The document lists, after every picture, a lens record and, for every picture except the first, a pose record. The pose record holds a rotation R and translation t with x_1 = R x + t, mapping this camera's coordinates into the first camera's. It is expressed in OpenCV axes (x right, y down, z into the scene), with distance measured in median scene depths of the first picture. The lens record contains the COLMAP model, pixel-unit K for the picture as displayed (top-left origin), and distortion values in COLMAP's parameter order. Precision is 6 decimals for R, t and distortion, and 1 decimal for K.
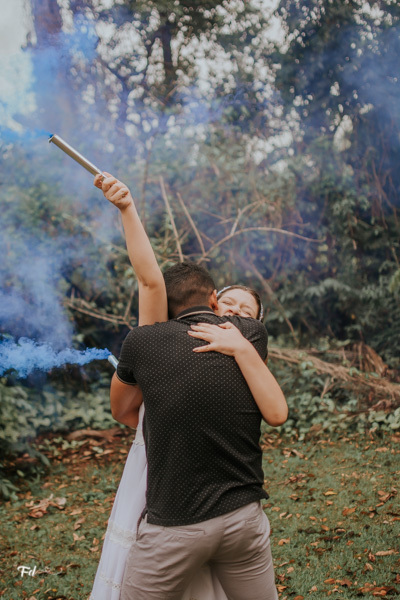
lens RADIAL K [[916.0, 0, 200.0], [0, 916.0, 300.0], [0, 0, 1]] dist [-0.169828, 0.120992]
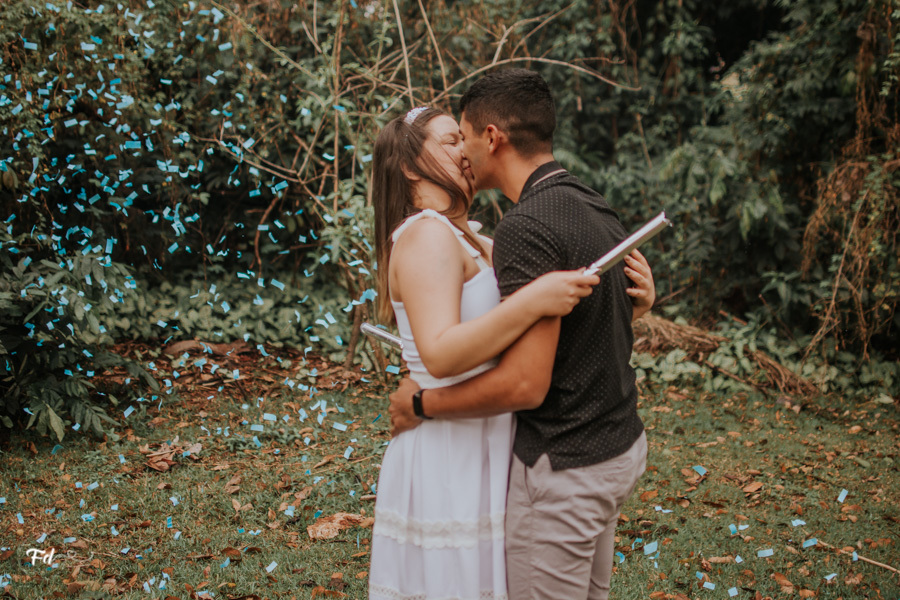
lens RADIAL K [[1371.3, 0, 450.0], [0, 1371.3, 300.0], [0, 0, 1]] dist [-0.171050, 0.114568]
pose [[0.981780, 0.094462, 0.164880, -0.120541], [-0.109183, 0.990583, 0.082613, 0.015671], [-0.155524, -0.099110, 0.982848, 0.027317]]
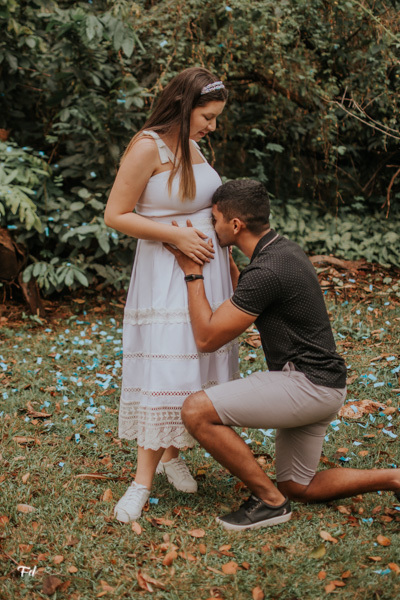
lens RADIAL K [[914.2, 0, 200.0], [0, 914.2, 300.0], [0, 0, 1]] dist [-0.171050, 0.114568]
pose [[0.948777, 0.209173, -0.236788, -0.028556], [-0.160951, 0.964910, 0.207470, 0.023884], [0.271876, -0.158731, 0.949151, 0.145394]]
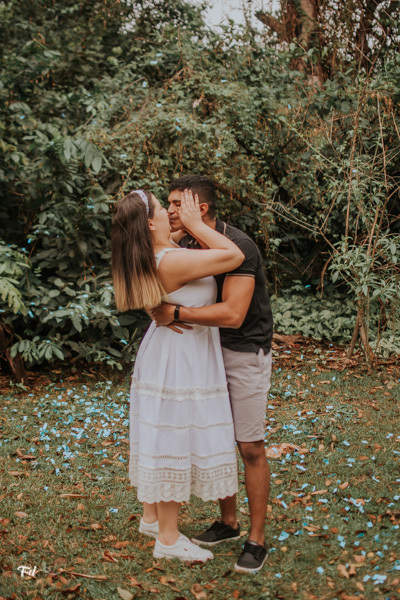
lens RADIAL K [[914.2, 0, 200.0], [0, 914.2, 300.0], [0, 0, 1]] dist [-0.171050, 0.114568]
pose [[0.958278, 0.175164, -0.225878, 0.027887], [-0.151349, 0.981304, 0.118892, -0.002235], [0.242480, -0.079745, 0.966873, -0.003264]]
